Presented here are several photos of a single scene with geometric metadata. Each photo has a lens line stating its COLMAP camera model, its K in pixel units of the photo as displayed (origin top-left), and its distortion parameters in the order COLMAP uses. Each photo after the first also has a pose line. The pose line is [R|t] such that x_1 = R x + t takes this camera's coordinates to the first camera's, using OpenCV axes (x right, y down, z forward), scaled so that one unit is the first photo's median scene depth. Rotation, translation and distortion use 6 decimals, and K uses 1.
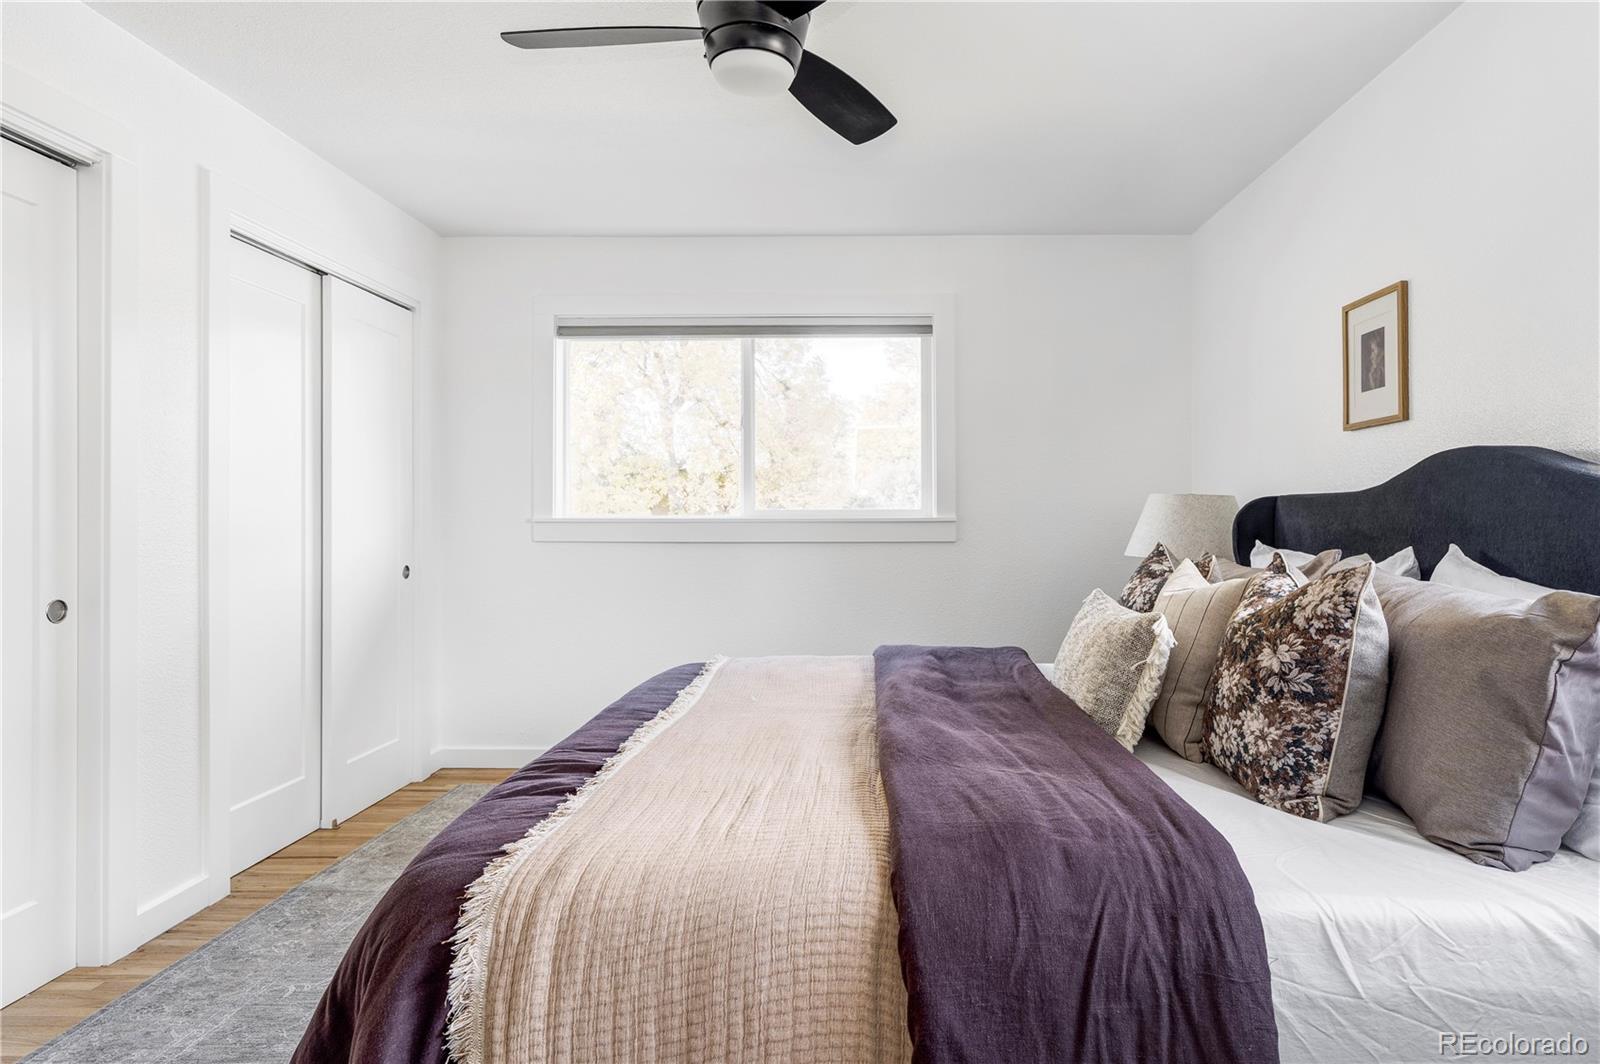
lens RADIAL K [[922.7, 0, 820.4], [0, 922.7, 507.5], [0, 0, 1]] dist [0.000798, -0.000839]
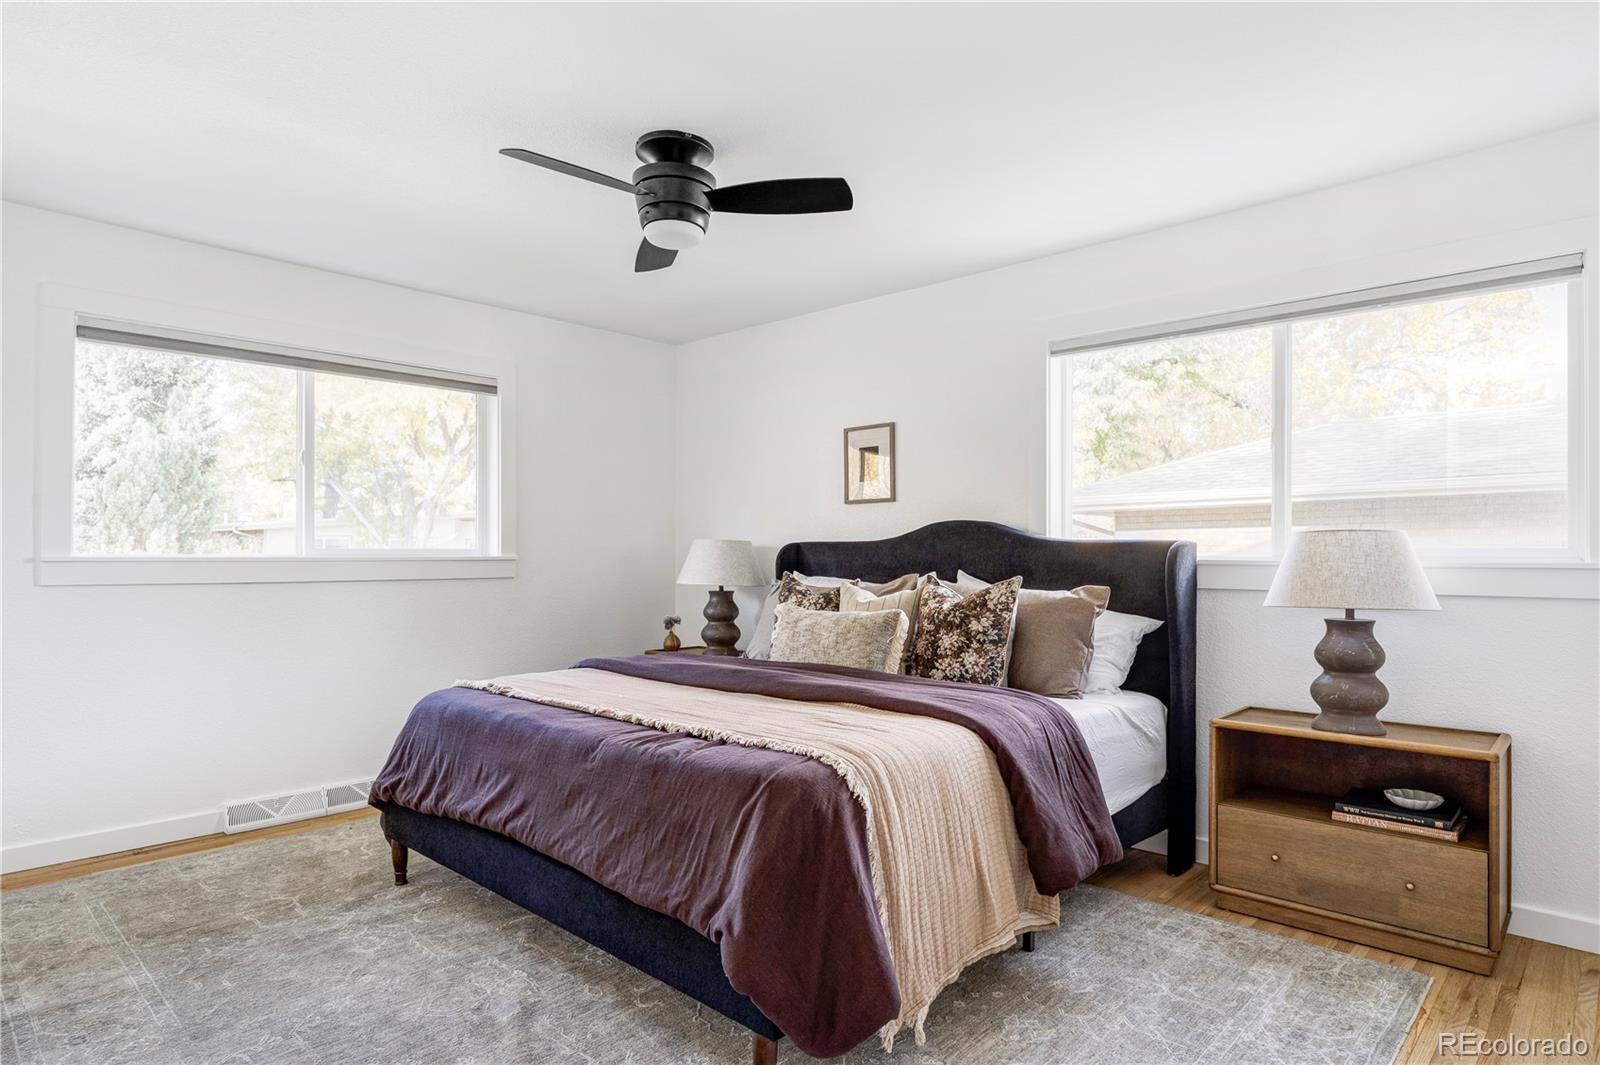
lens RADIAL K [[922.7, 0, 787.3], [0, 922.7, 540.5], [0, 0, 1]] dist [0.000798, -0.000839]
pose [[0.678645, 0.011891, 0.734370, -1.288392], [-0.007250, 0.999929, -0.009491, -0.002052], [-0.734430, 0.001117, 0.678683, -0.076915]]
